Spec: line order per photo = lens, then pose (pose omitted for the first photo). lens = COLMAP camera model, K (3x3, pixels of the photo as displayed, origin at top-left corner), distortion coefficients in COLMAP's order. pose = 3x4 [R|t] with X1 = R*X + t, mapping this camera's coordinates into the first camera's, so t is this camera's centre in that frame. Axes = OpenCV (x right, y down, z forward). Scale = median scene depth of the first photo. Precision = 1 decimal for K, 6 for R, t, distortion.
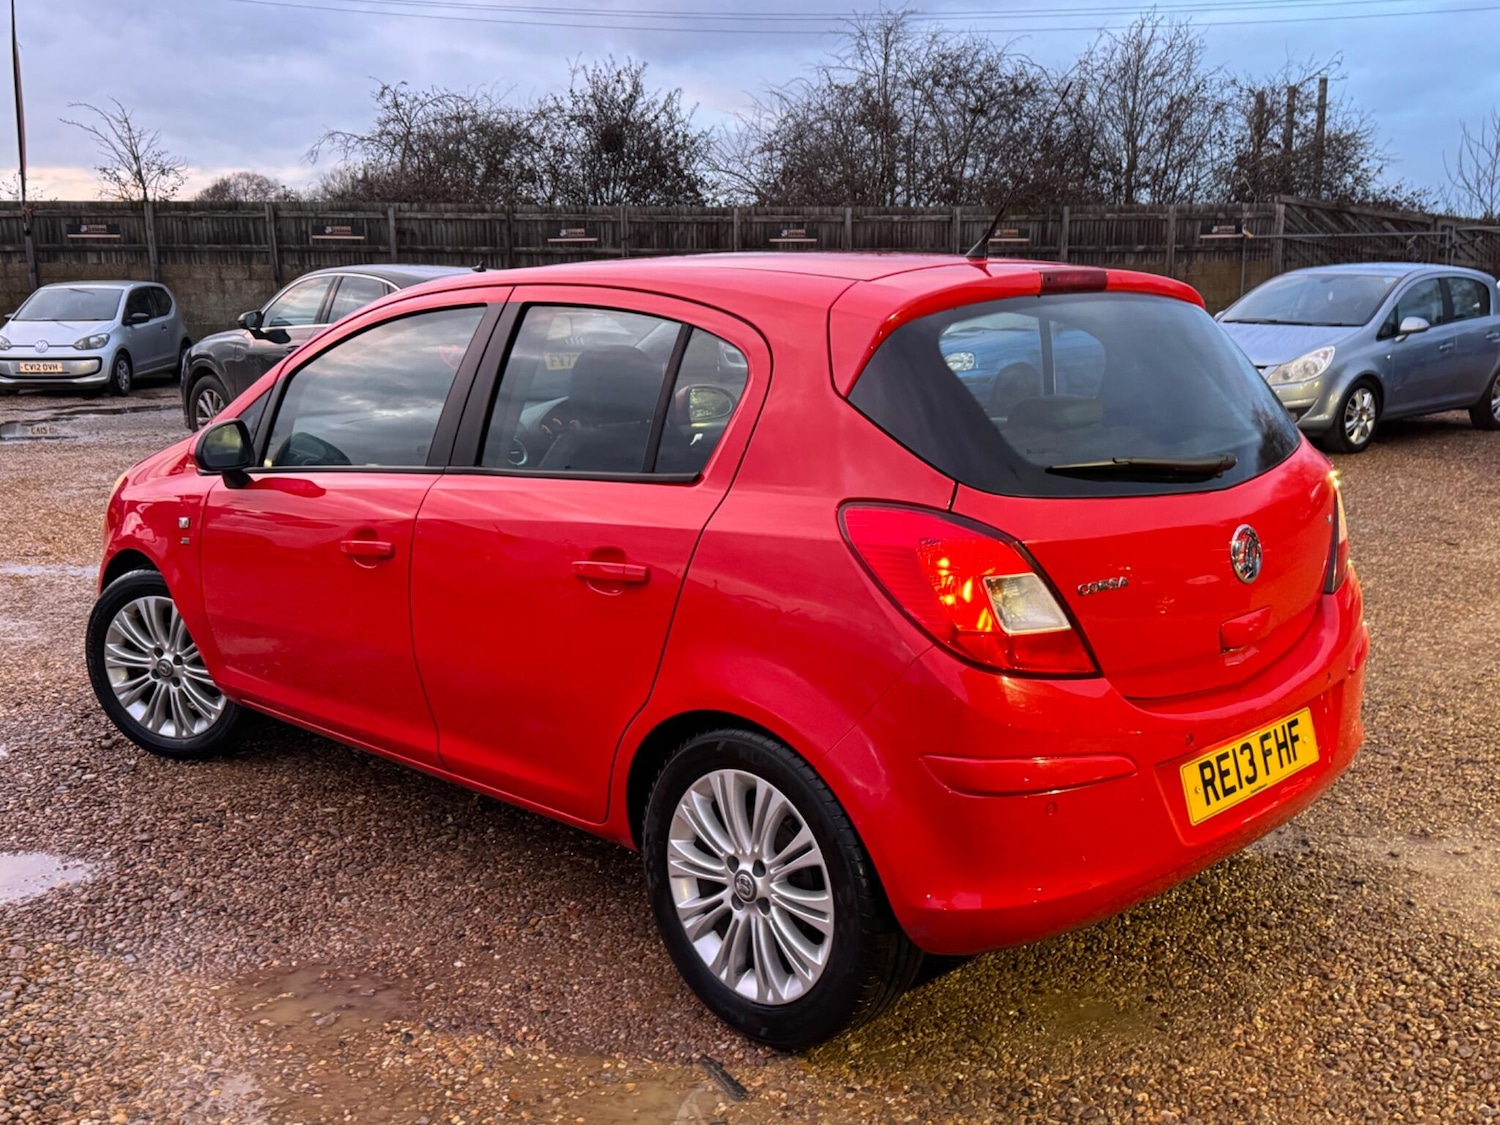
lens RADIAL K [[1398.8, 0, 764.2], [0, 1398.8, 562.2], [0, 0, 1]] dist [0.158496, -0.296707]
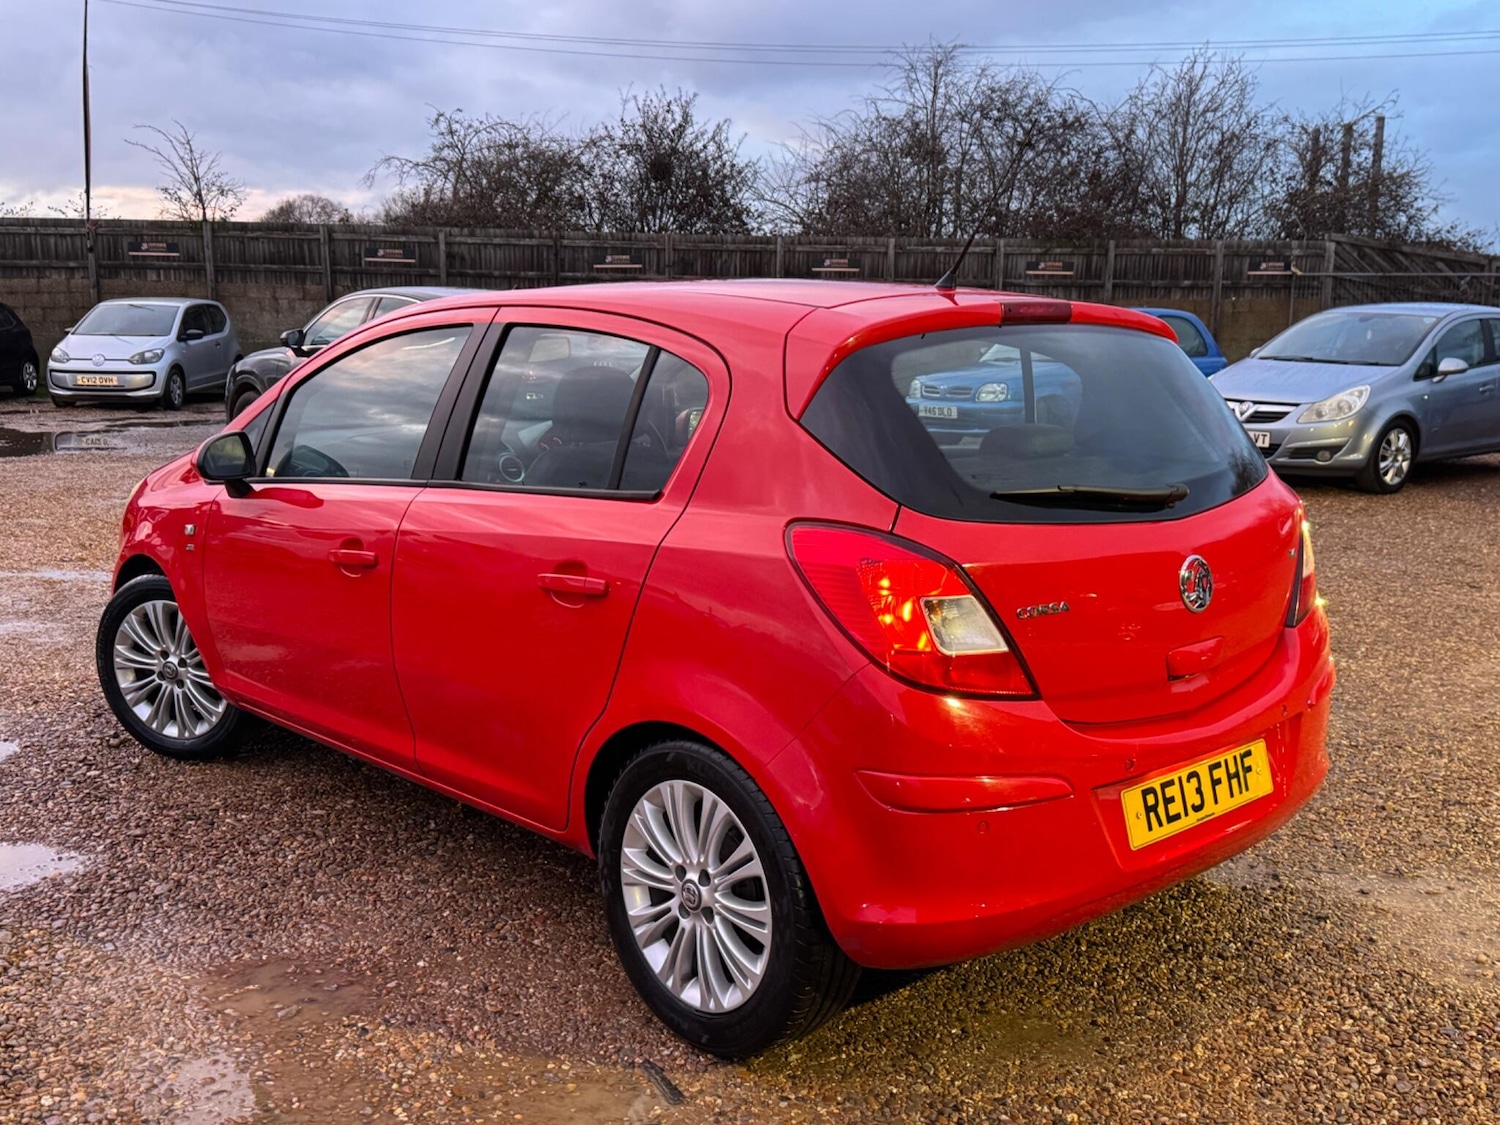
lens RADIAL K [[1398.7, 0, 750.0], [0, 1398.7, 562.5], [0, 0, 1]] dist [0.157276, -0.293523]
pose [[0.998781, 0.026107, -0.041893, 0.048580], [-0.026898, 0.999468, -0.018420, 0.004712], [0.041389, 0.019524, 0.998952, -0.018299]]
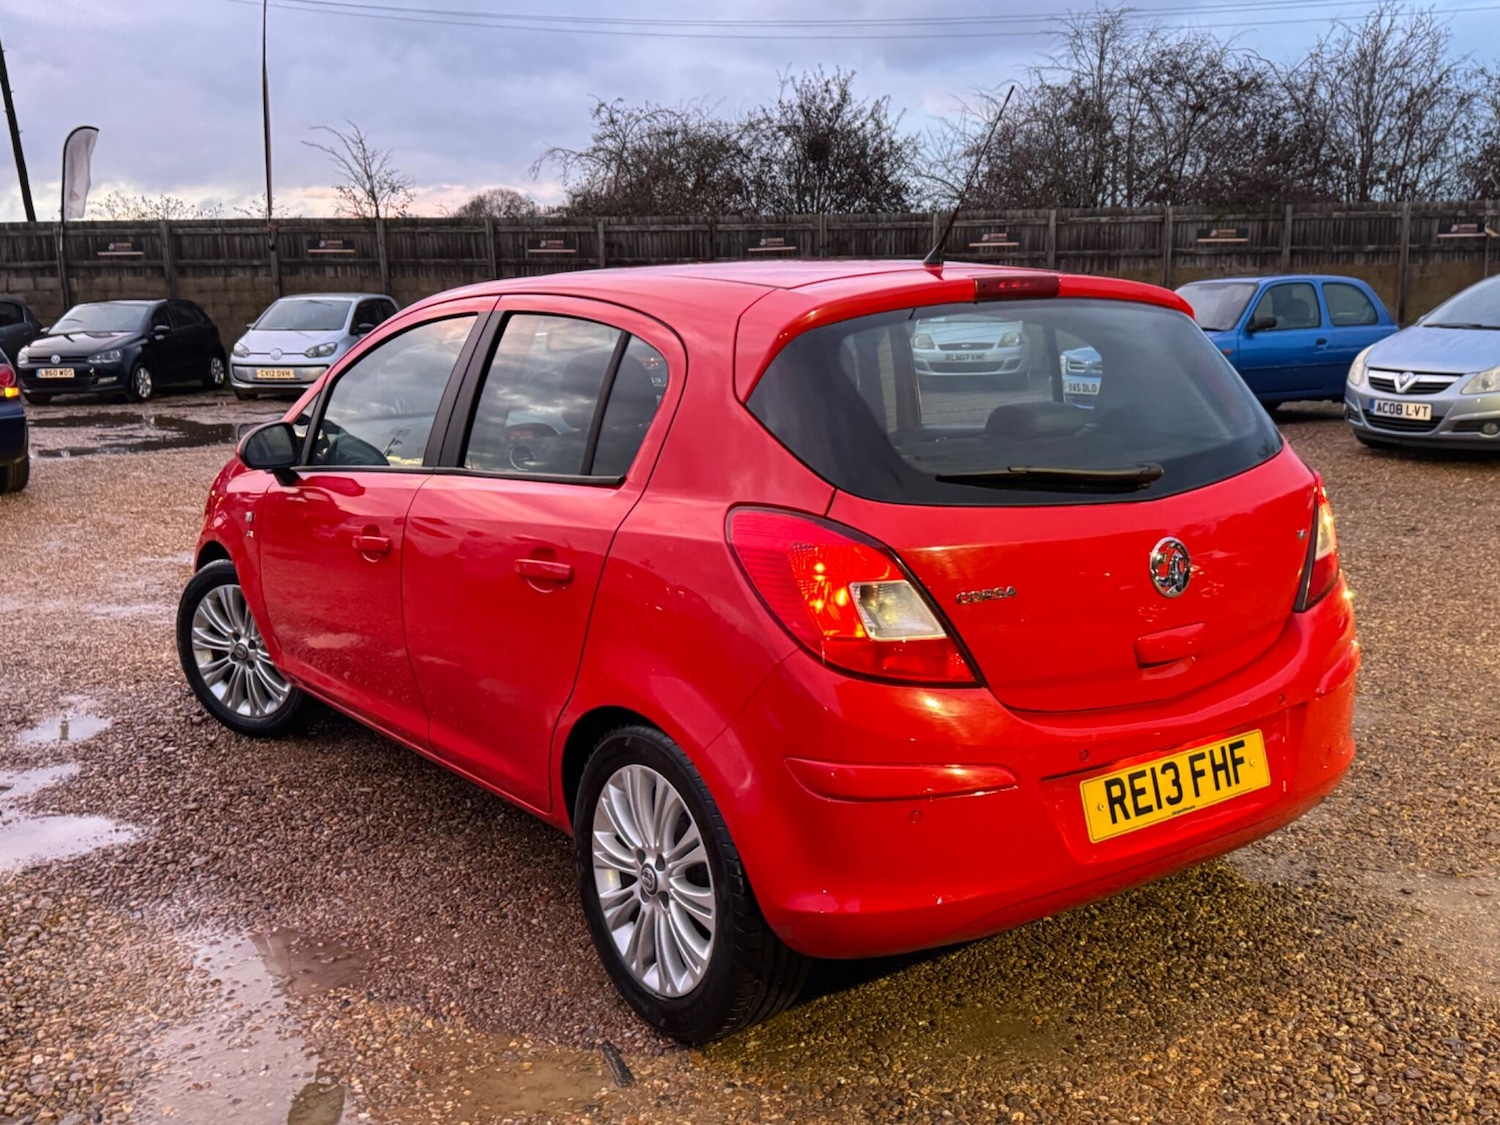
lens RADIAL K [[1398.8, 0, 764.2], [0, 1398.8, 562.2], [0, 0, 1]] dist [0.158496, -0.296707]
pose [[0.987043, 0.023464, -0.158732, 0.167420], [-0.024191, 0.999704, -0.002652, -0.000082], [0.158622, 0.006458, 0.987318, -0.000456]]
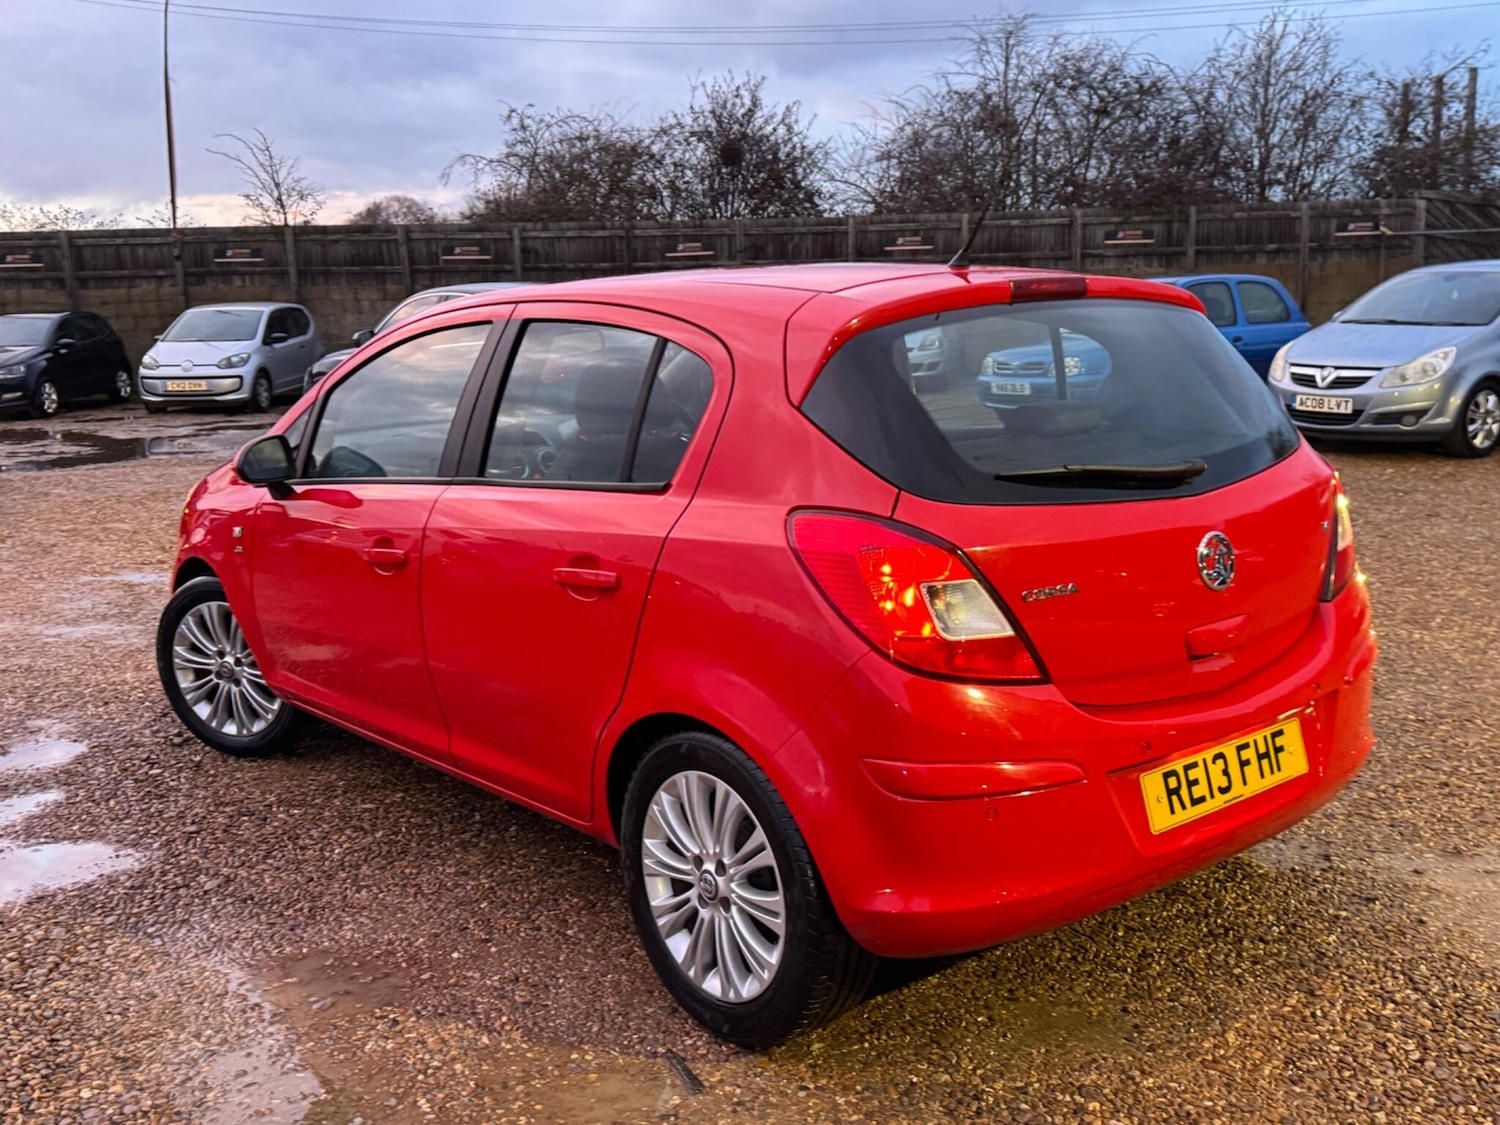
lens RADIAL K [[1400.8, 0, 753.3], [0, 1400.8, 555.2], [0, 0, 1]] dist [0.147485, -0.267312]
pose [[0.994775, -0.000420, -0.102093, 0.091242], [-0.000726, 0.999937, -0.011194, 0.001167], [0.102091, 0.011209, 0.994712, -0.013447]]
